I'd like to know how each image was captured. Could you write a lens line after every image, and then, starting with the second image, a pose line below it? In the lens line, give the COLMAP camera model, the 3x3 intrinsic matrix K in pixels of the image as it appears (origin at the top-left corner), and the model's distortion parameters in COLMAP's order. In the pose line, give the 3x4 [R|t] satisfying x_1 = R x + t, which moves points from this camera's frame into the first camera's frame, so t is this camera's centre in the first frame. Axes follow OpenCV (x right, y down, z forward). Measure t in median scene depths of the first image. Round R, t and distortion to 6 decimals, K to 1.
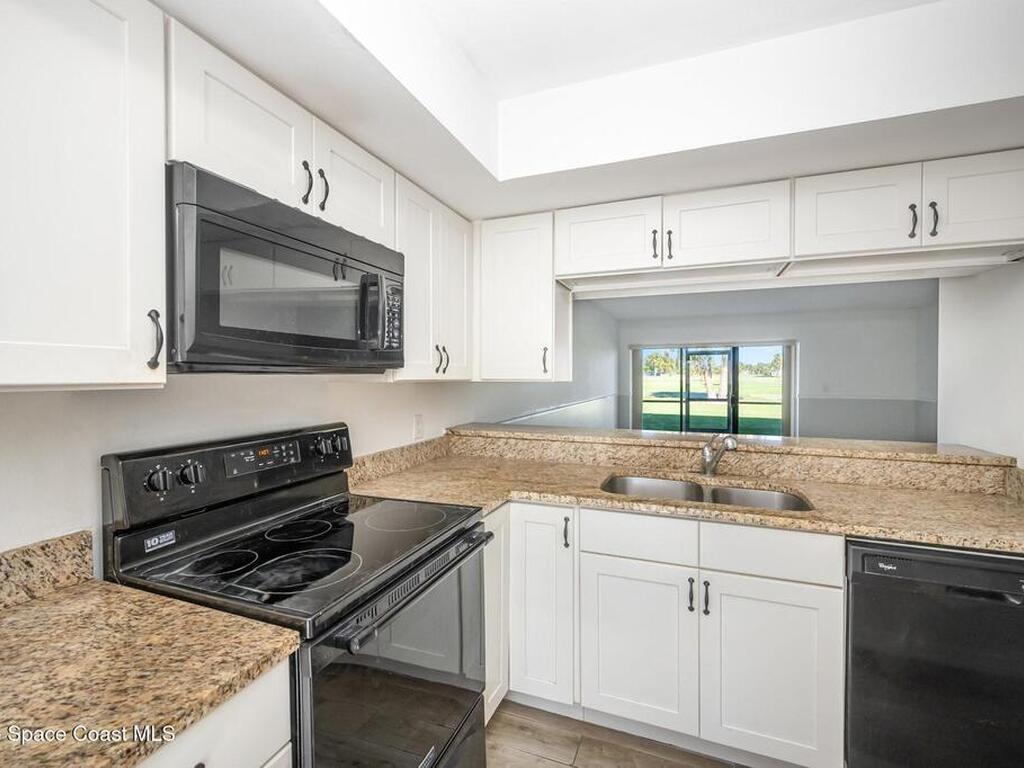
lens RADIAL K [[459.6, 0, 512.0], [0, 459.6, 384.0], [0, 0, 1]] dist [0.002202, 0.000036]
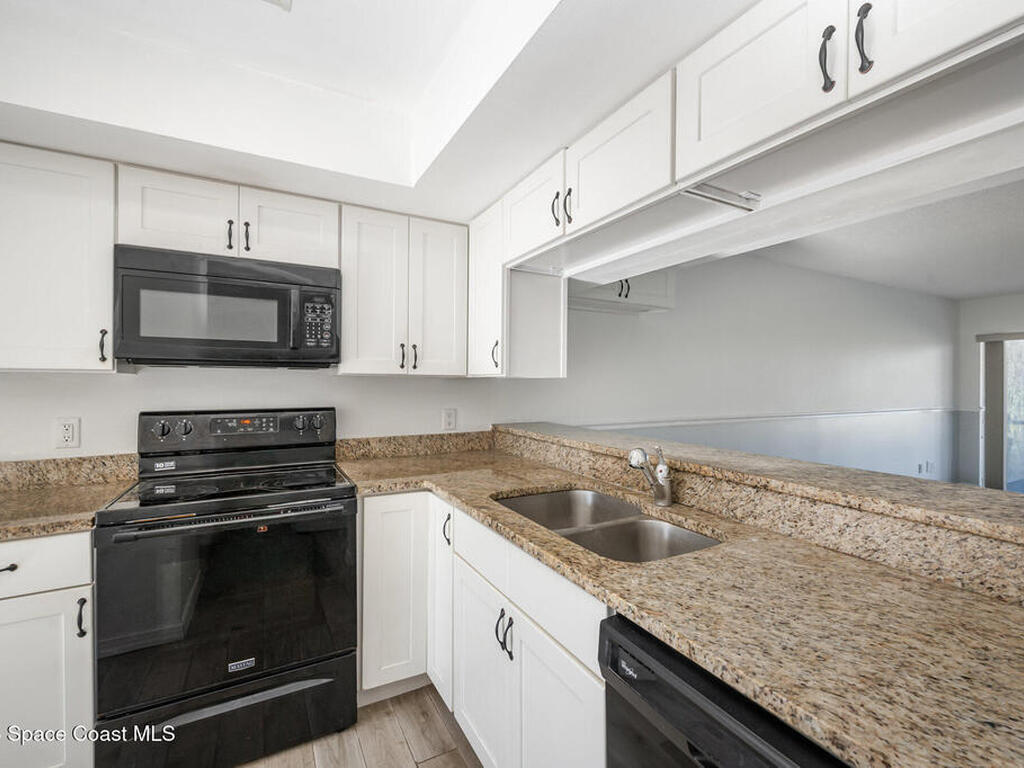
lens RADIAL K [[459.6, 0, 512.0], [0, 459.6, 384.0], [0, 0, 1]] dist [0.002202, 0.000036]
pose [[0.765069, 0.005073, -0.643928, 0.802357], [-0.017063, 0.999778, -0.012396, 0.024623], [0.643722, 0.020471, 0.764986, 0.322069]]
